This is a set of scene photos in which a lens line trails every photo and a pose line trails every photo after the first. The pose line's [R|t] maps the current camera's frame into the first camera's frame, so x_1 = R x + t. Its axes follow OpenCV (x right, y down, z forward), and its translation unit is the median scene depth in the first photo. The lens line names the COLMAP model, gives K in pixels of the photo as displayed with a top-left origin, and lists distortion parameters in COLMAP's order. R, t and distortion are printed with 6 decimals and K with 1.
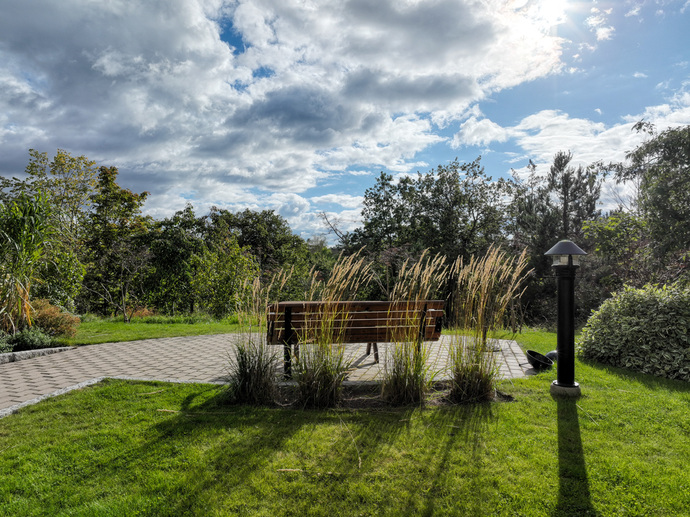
lens RADIAL K [[487.7, 0, 341.1], [0, 487.7, 234.3], [0, 0, 1]] dist [0.011025, 0.006013]
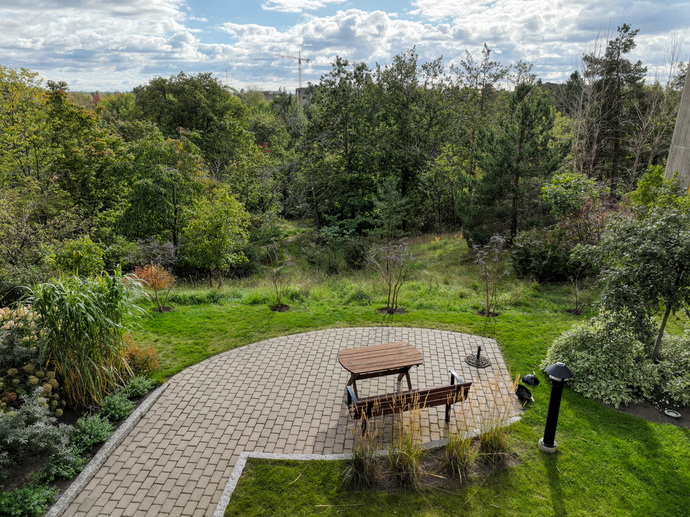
lens RADIAL K [[480.8, 0, 345.0], [0, 480.8, 258.5], [0, 0, 1]] dist [0.007521, 0.006757]
pose [[0.990760, -0.045291, 0.127841, -0.232528], [-0.002188, 0.937136, 0.348959, -0.498480], [-0.135609, -0.346014, 0.928377, -0.104365]]
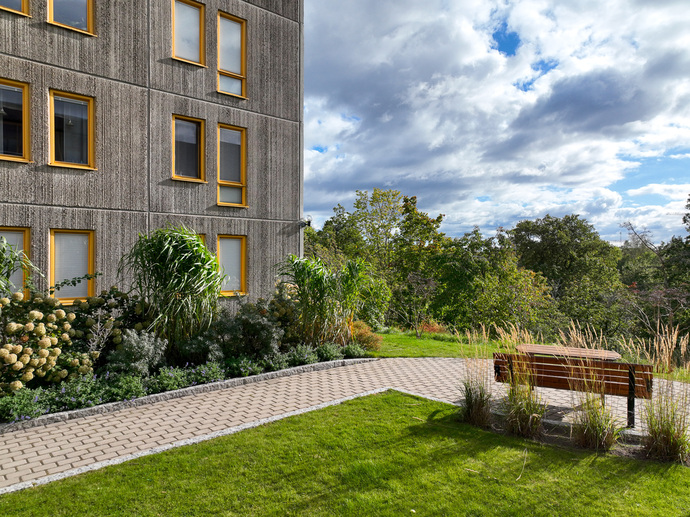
lens RADIAL K [[480.8, 0, 345.0], [0, 480.8, 258.5], [0, 0, 1]] dist [0.007521, 0.006757]
pose [[0.826110, 0.000730, -0.563508, 0.177896], [0.023772, 0.999064, 0.036144, -0.120835], [0.563007, -0.043254, 0.825320, -0.222000]]
